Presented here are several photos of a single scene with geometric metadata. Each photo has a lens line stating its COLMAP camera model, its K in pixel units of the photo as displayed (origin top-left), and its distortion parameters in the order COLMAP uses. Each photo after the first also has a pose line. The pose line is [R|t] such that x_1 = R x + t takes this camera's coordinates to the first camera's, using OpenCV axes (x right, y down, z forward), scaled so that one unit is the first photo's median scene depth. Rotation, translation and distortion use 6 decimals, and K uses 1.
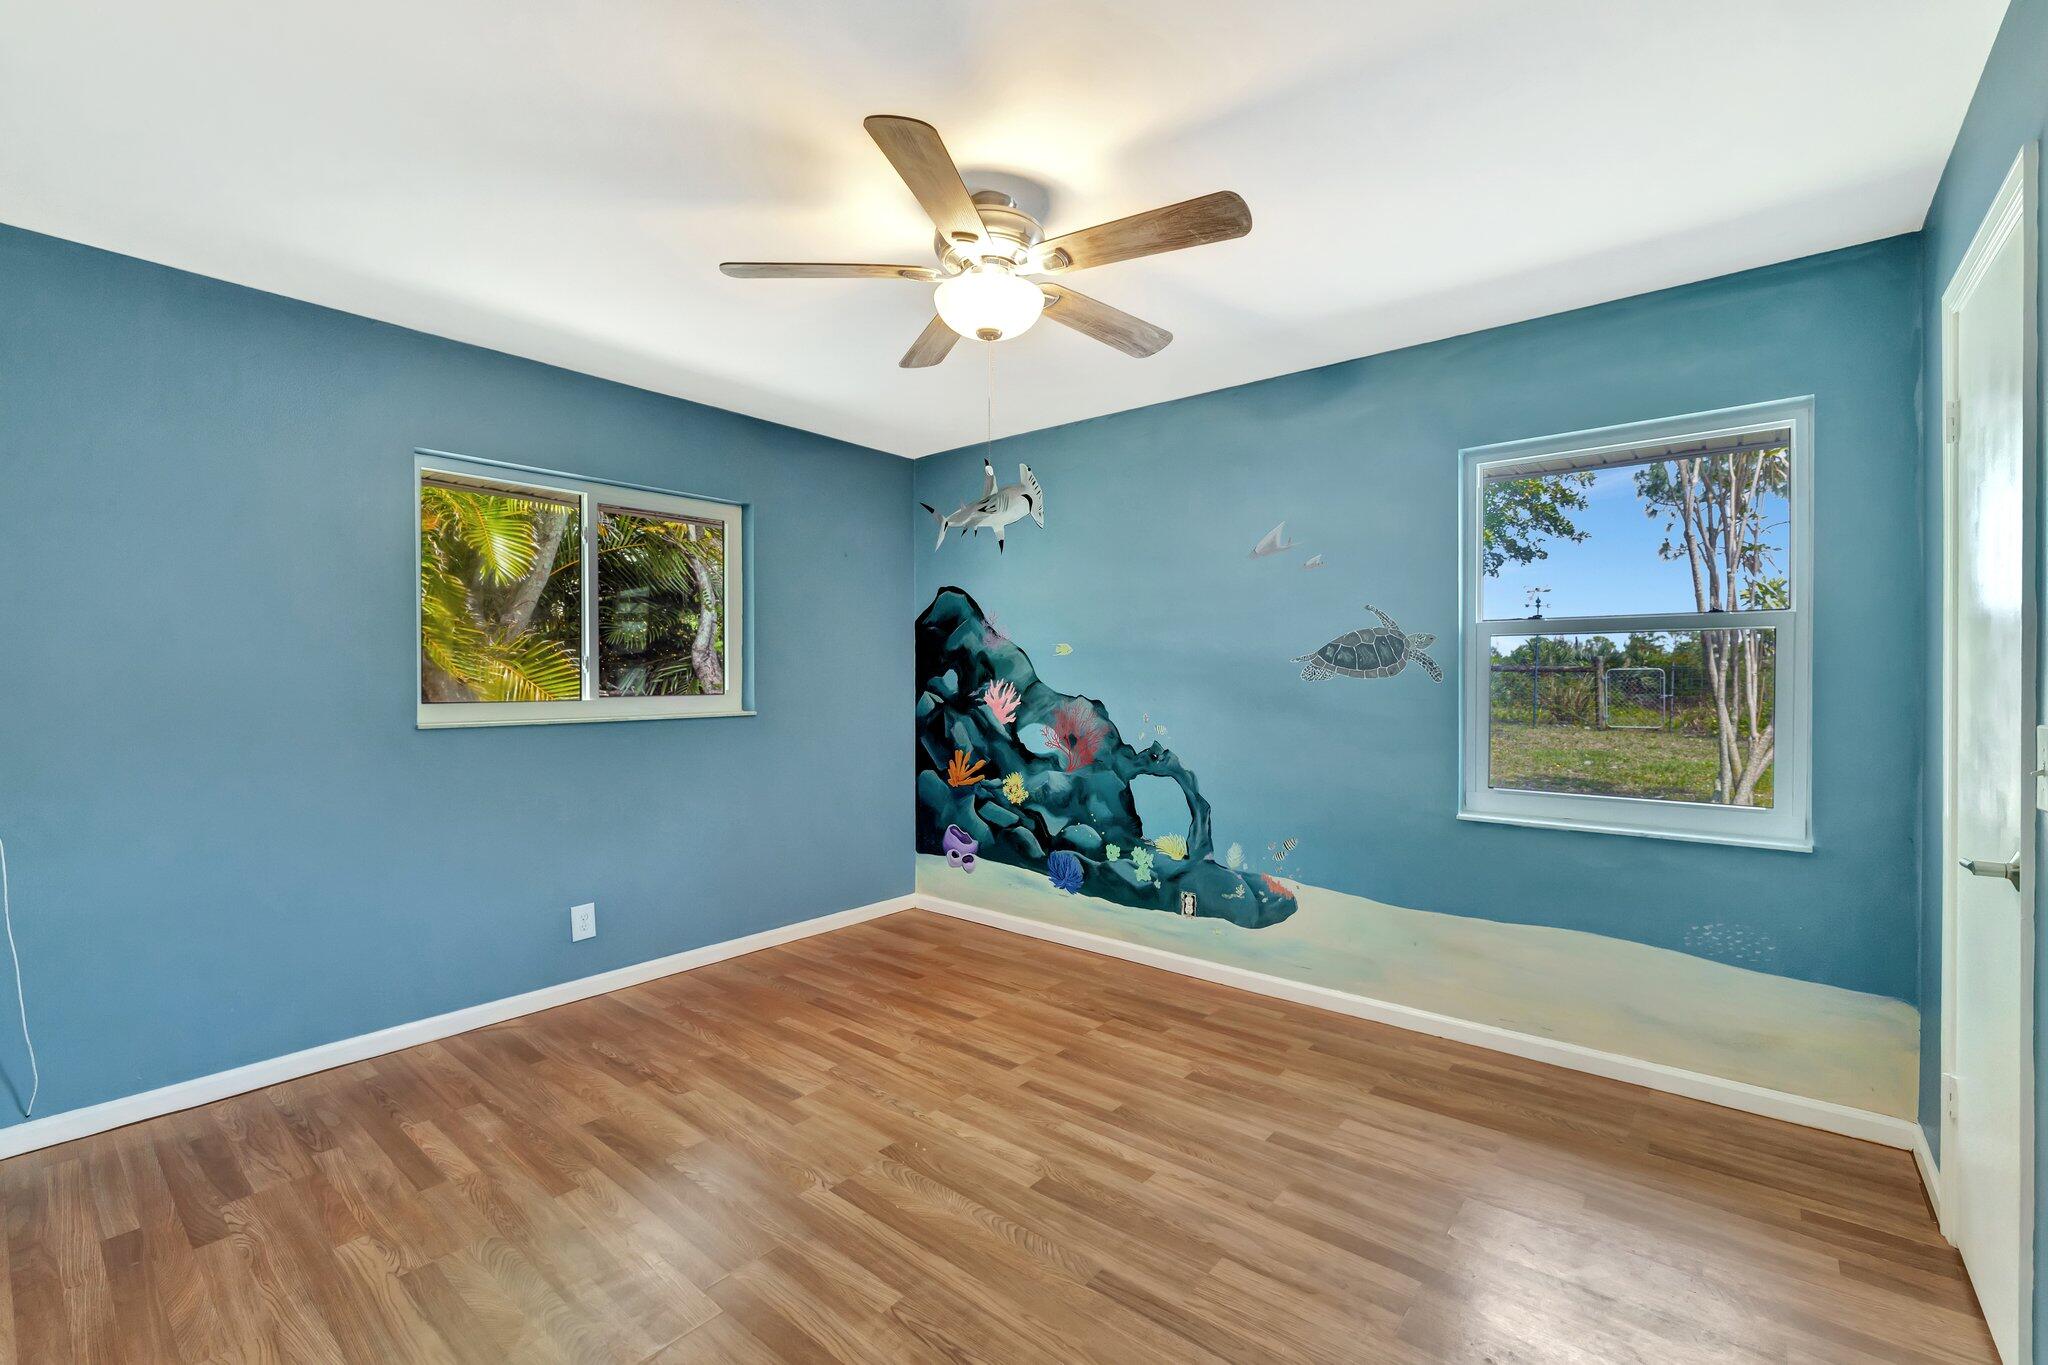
lens RADIAL K [[885.6, 0, 1019.4], [0, 885.6, 675.3], [0, 0, 1]] dist [0.001106, 0.000074]
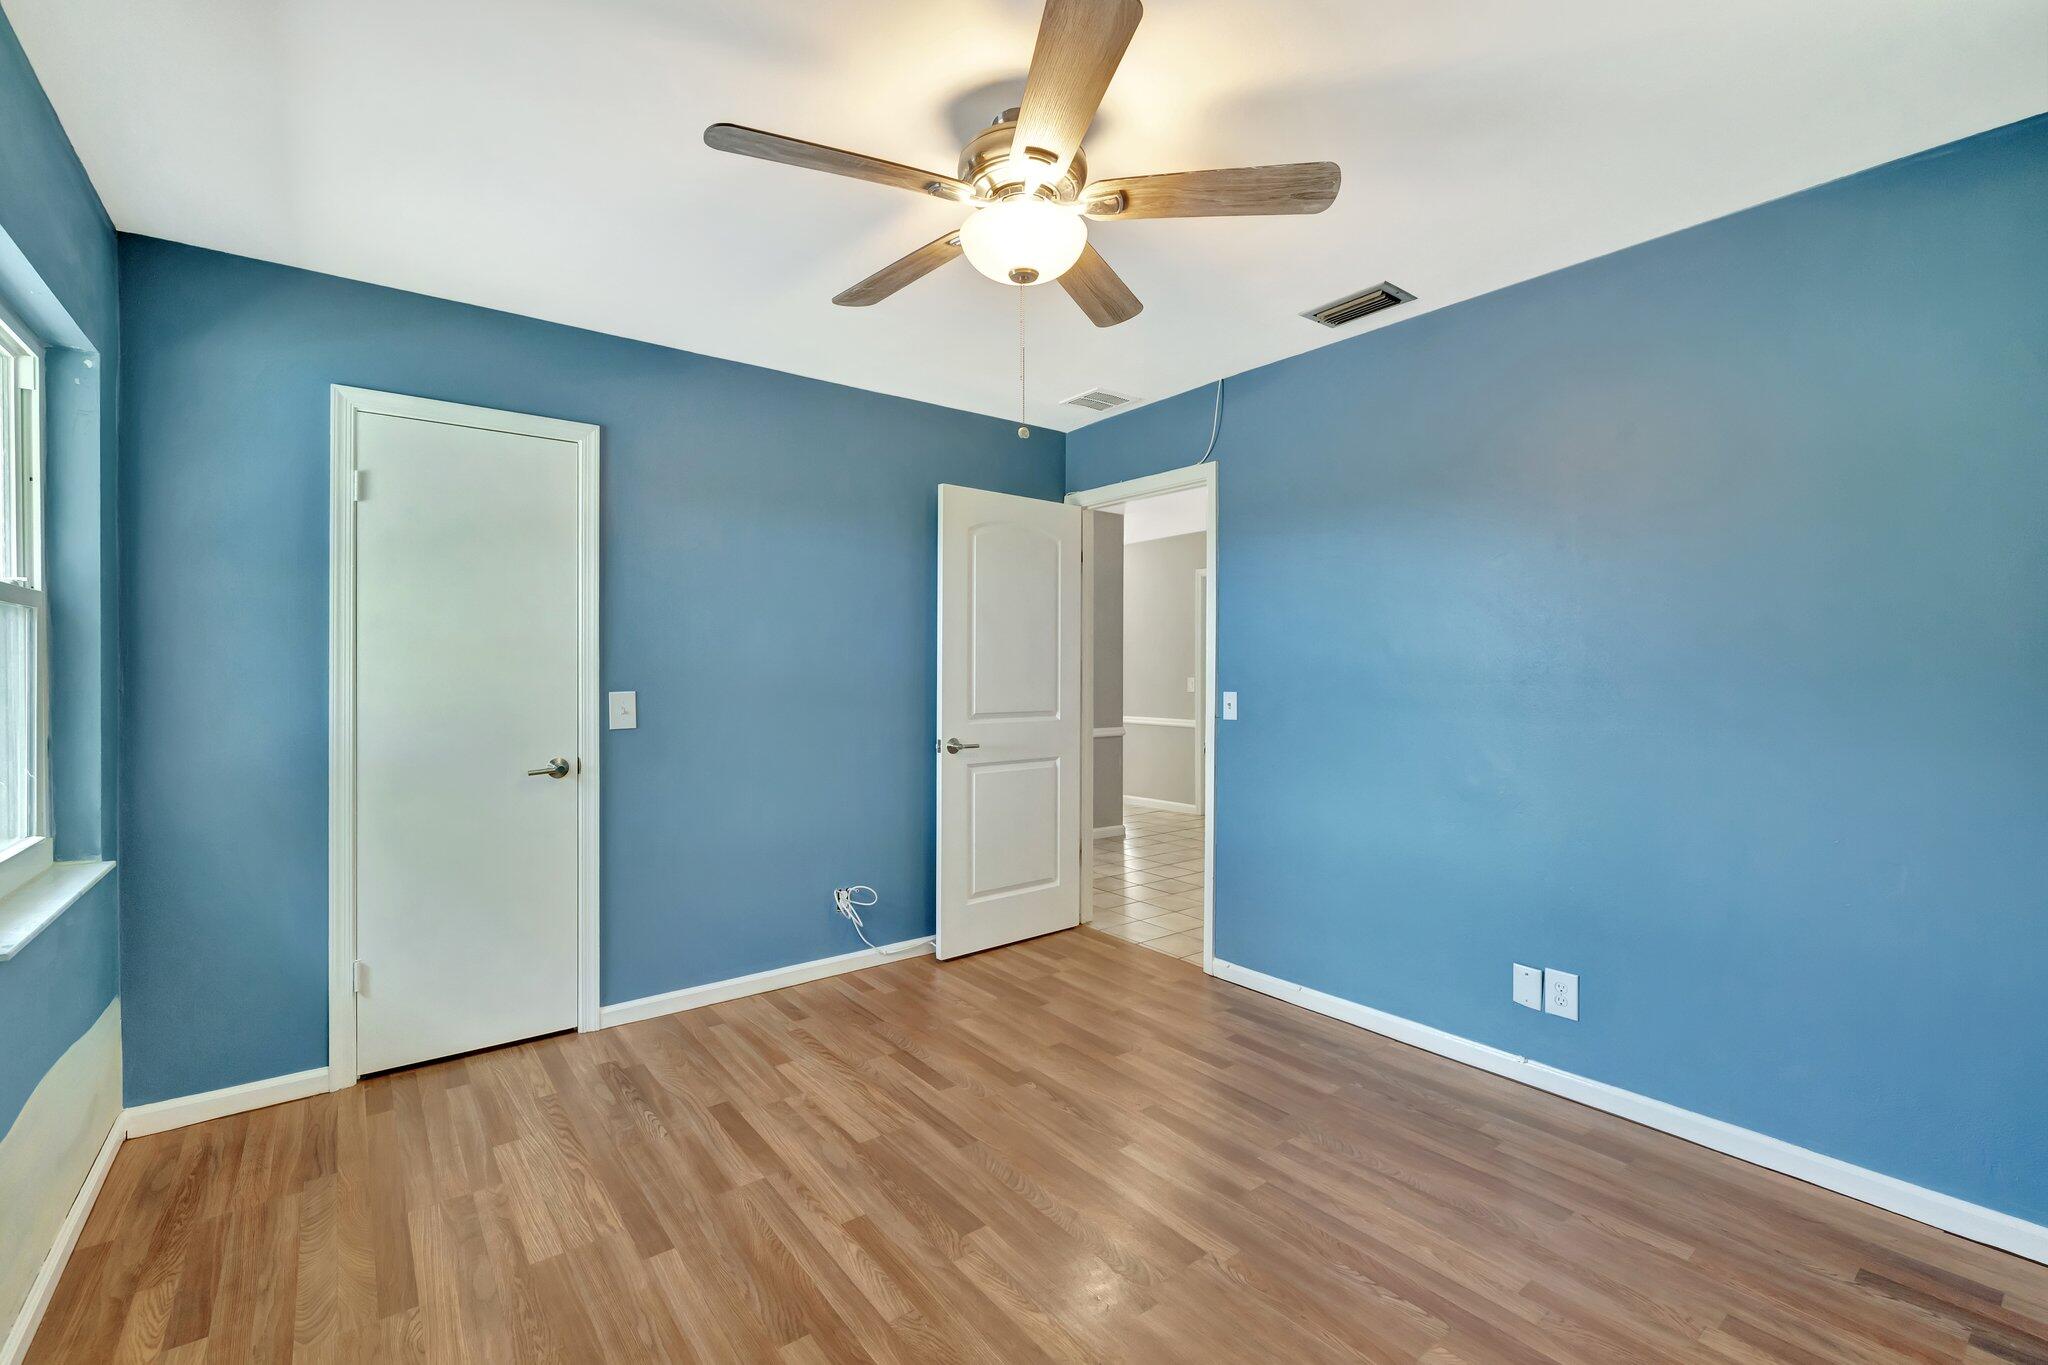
lens RADIAL K [[885.6, 0, 1019.4], [0, 885.6, 675.3], [0, 0, 1]] dist [0.001106, 0.000074]
pose [[-0.974988, -0.004505, 0.222212, -0.224784], [-0.001322, 0.999894, 0.014470, -0.005950], [-0.222254, 0.013815, -0.974891, 1.882071]]
